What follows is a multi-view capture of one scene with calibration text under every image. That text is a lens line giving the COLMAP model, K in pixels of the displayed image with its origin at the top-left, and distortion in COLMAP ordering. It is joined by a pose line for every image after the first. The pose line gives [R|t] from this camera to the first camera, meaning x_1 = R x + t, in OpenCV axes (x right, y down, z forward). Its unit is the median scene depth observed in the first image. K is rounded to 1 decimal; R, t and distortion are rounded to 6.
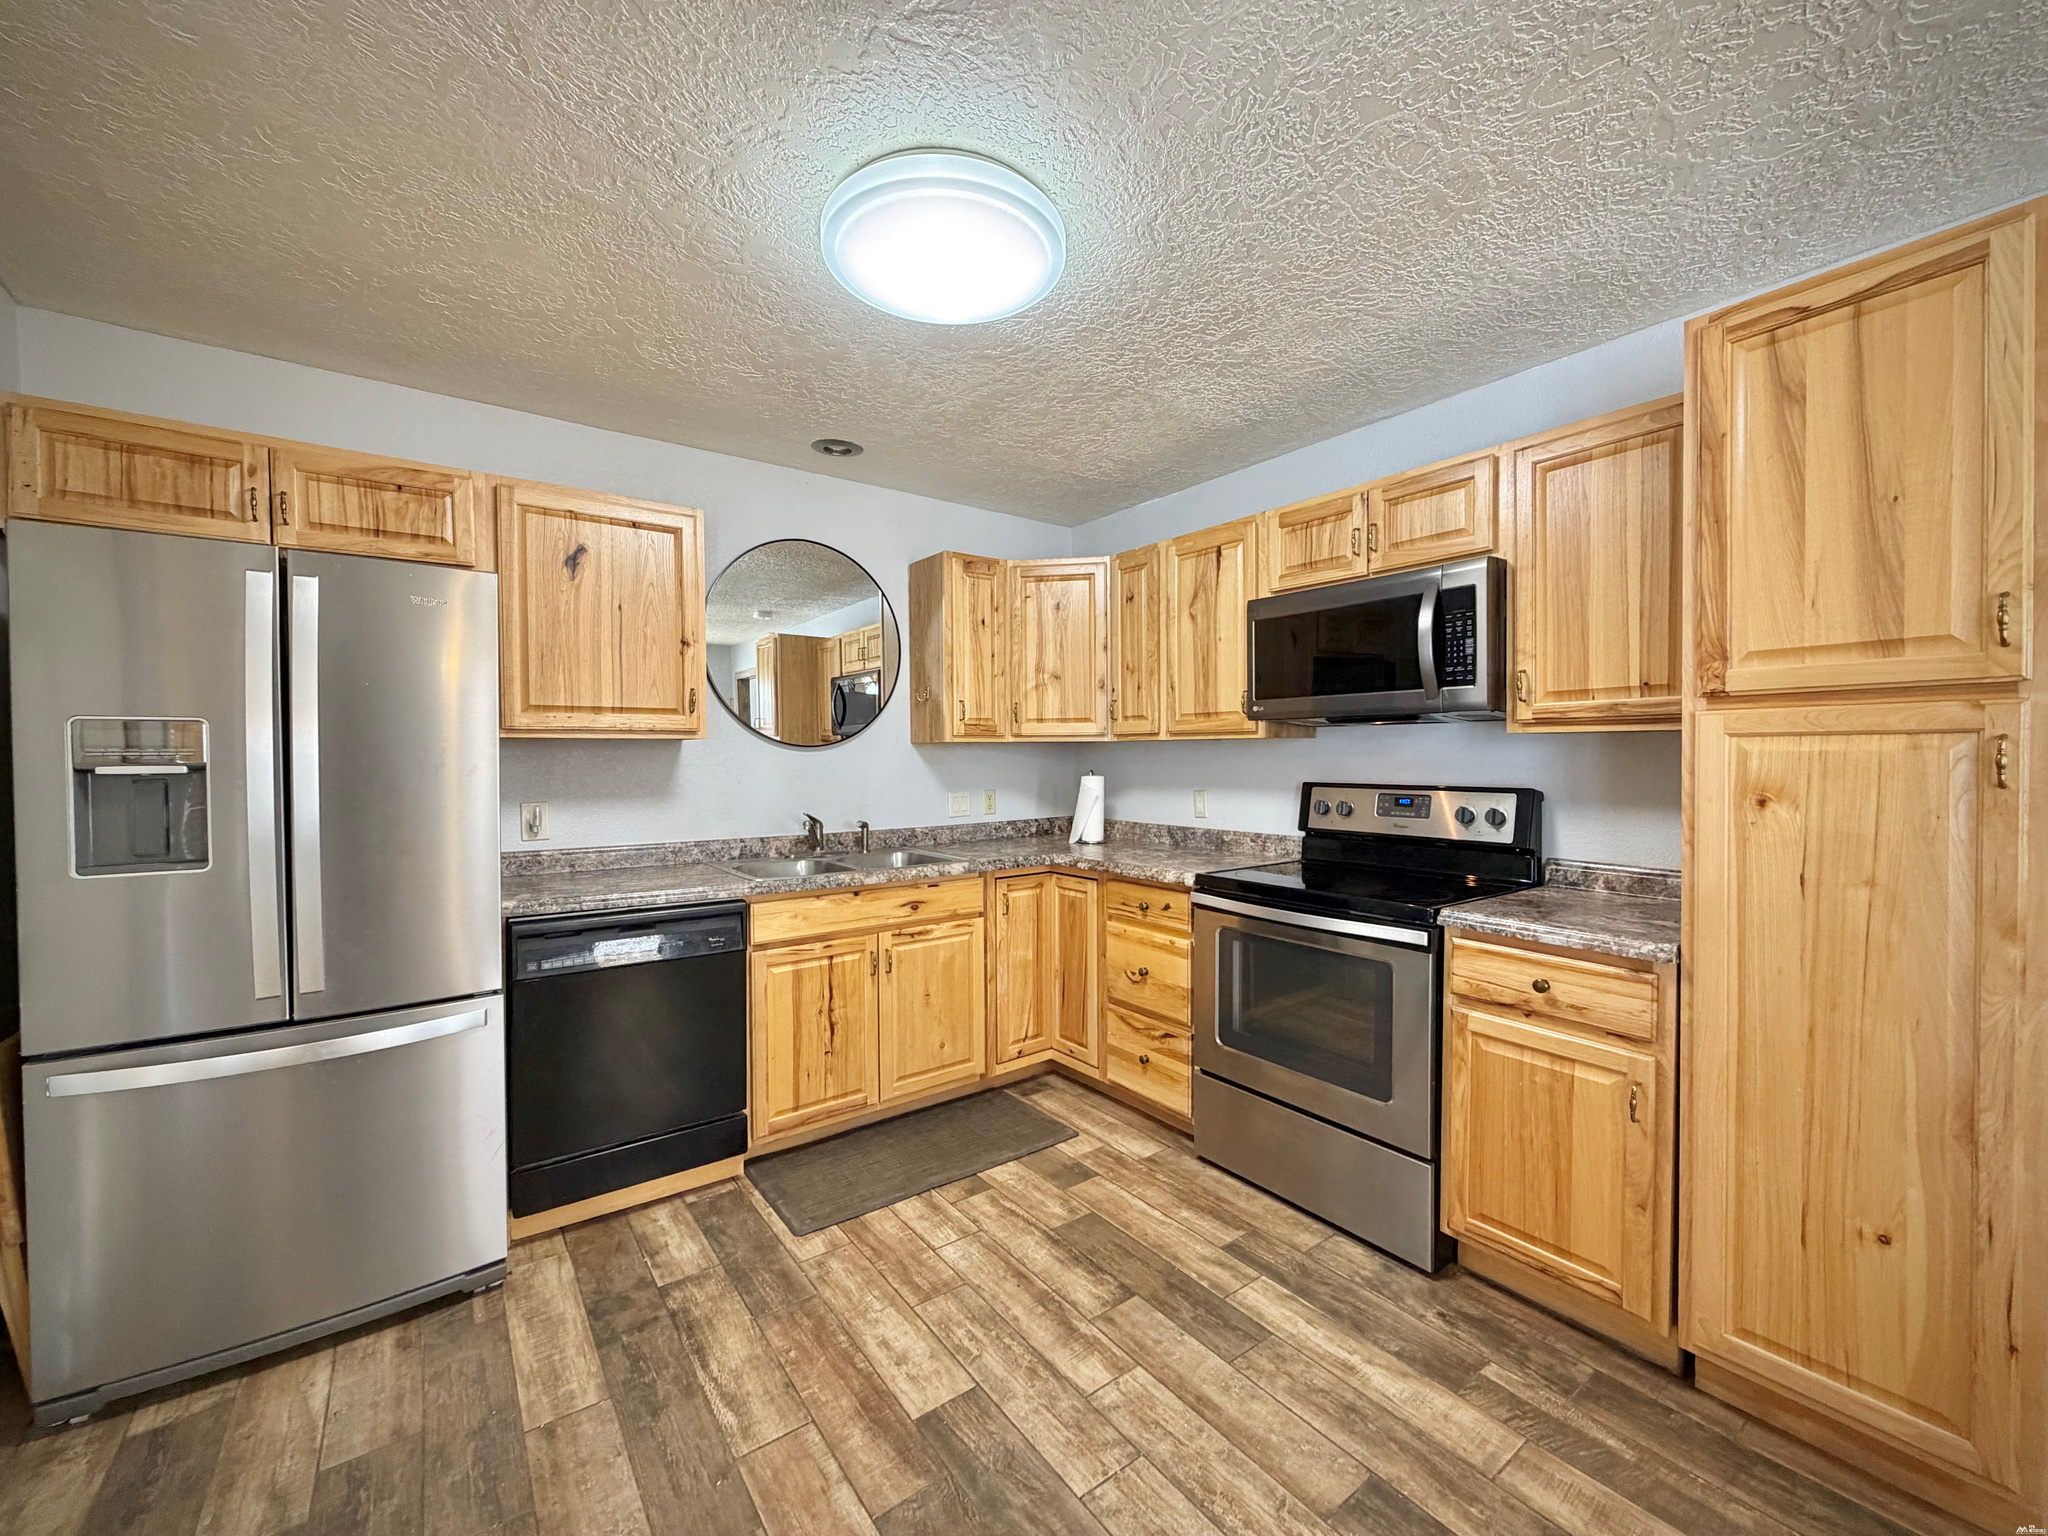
lens RADIAL K [[814.6, 0, 1020.4], [0, 814.6, 767.0], [0, 0, 1]] dist [-0.001245, 0.000396]
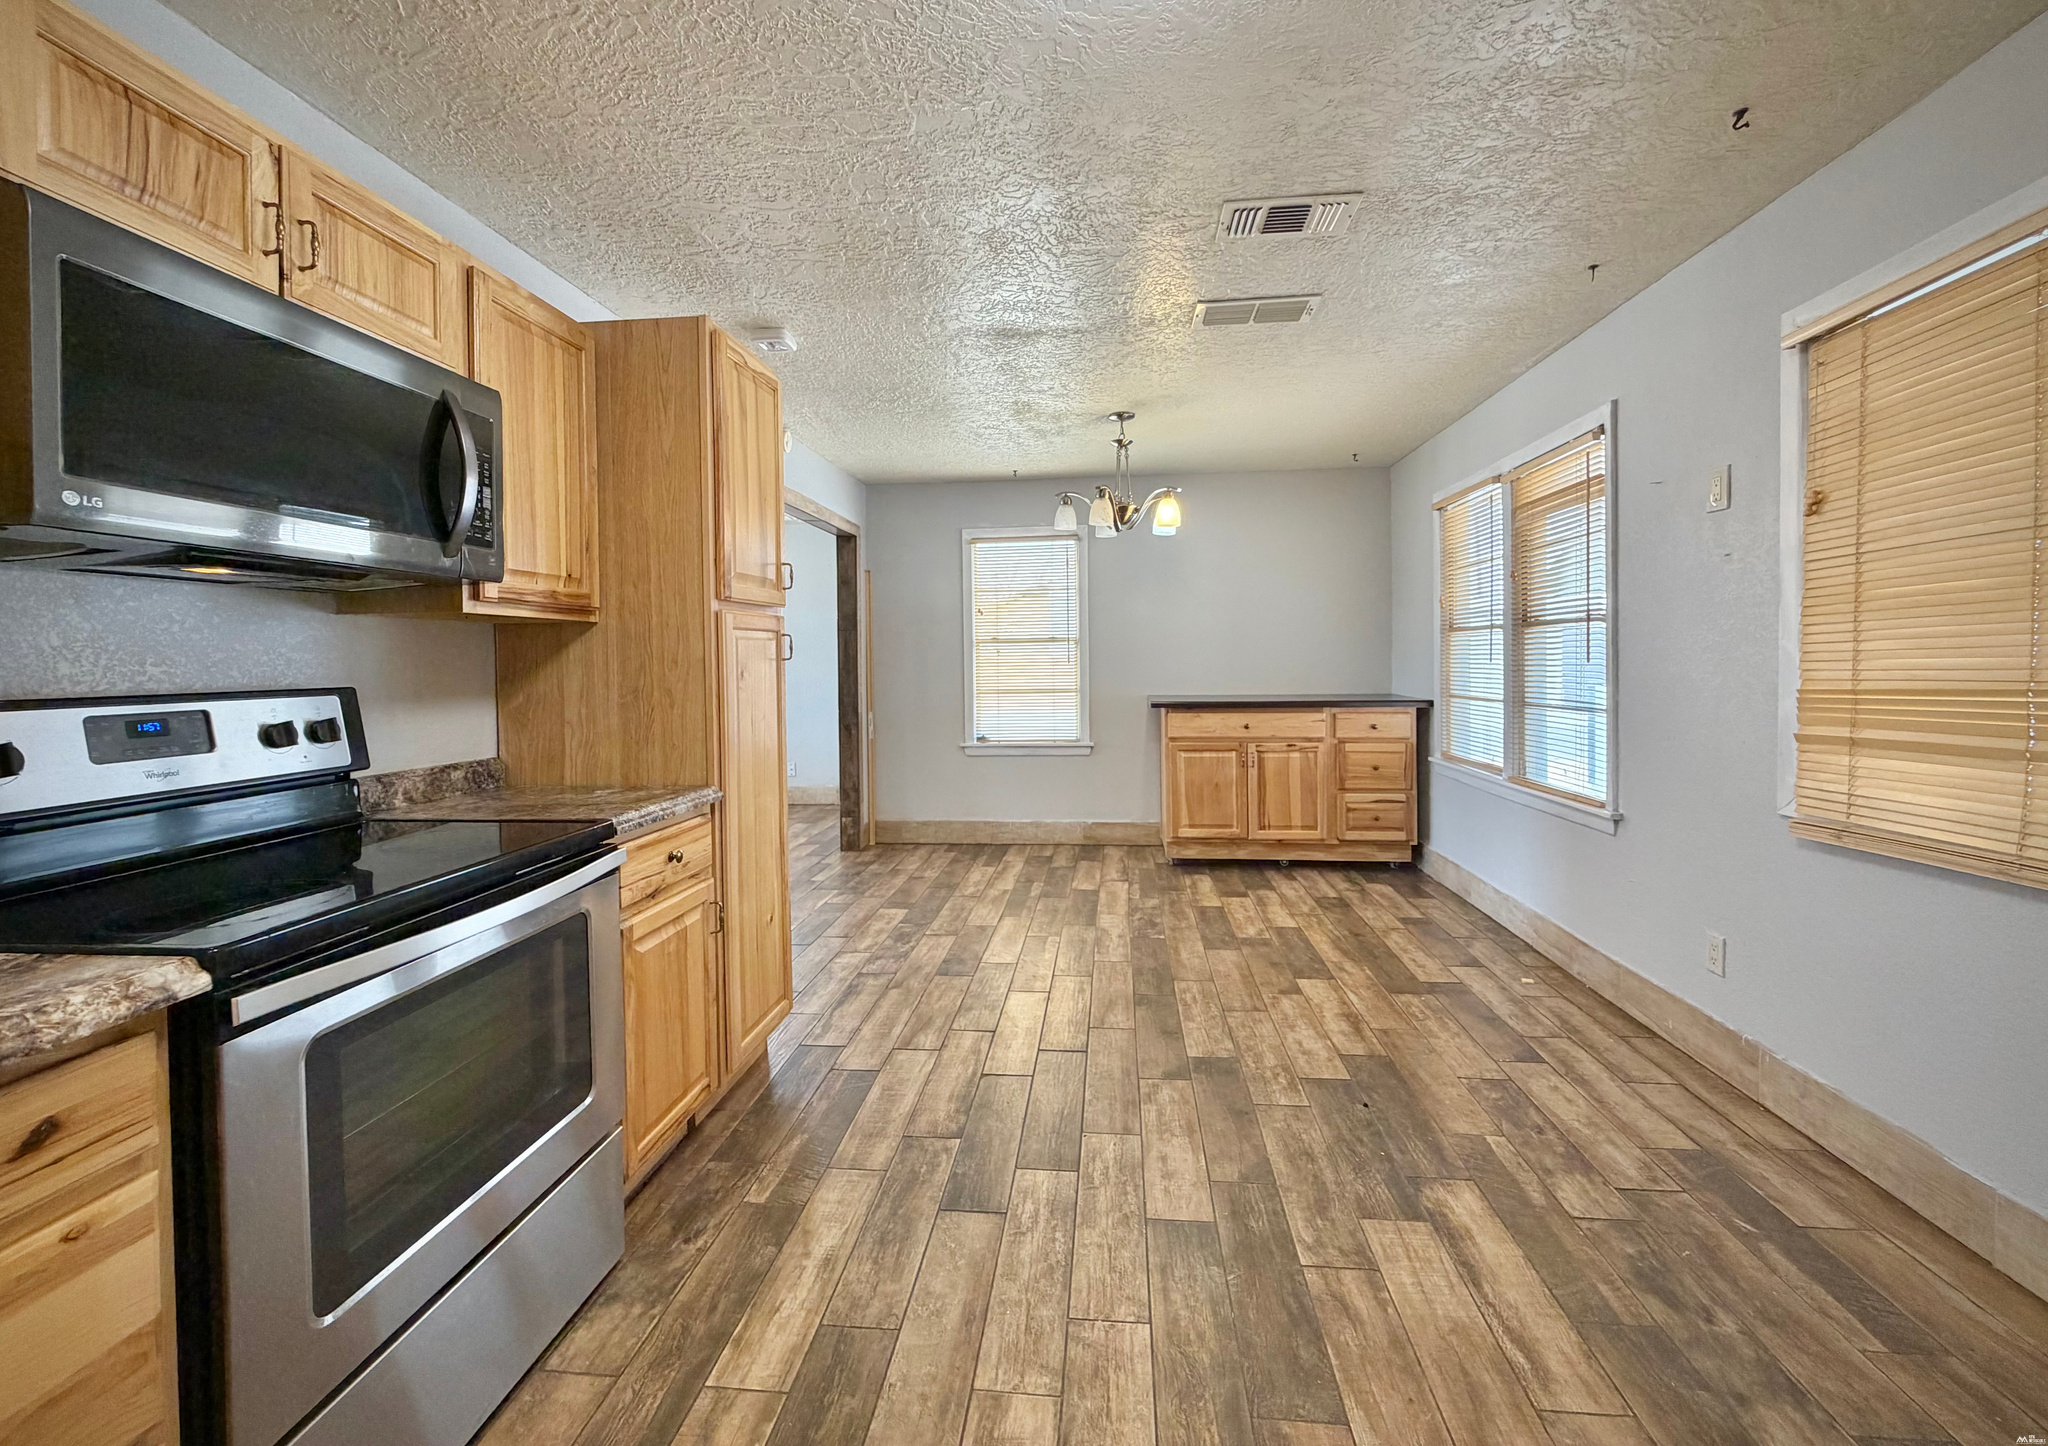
lens RADIAL K [[844.0, 0, 1030.1], [0, 844.0, 665.3], [0, 0, 1]] dist [-0.000253, -0.000077]
pose [[-0.746436, 0.012238, 0.665345, -0.444264], [0.027639, 0.999538, 0.012622, 0.019638], [-0.664883, 0.027811, -0.746430, 1.531475]]
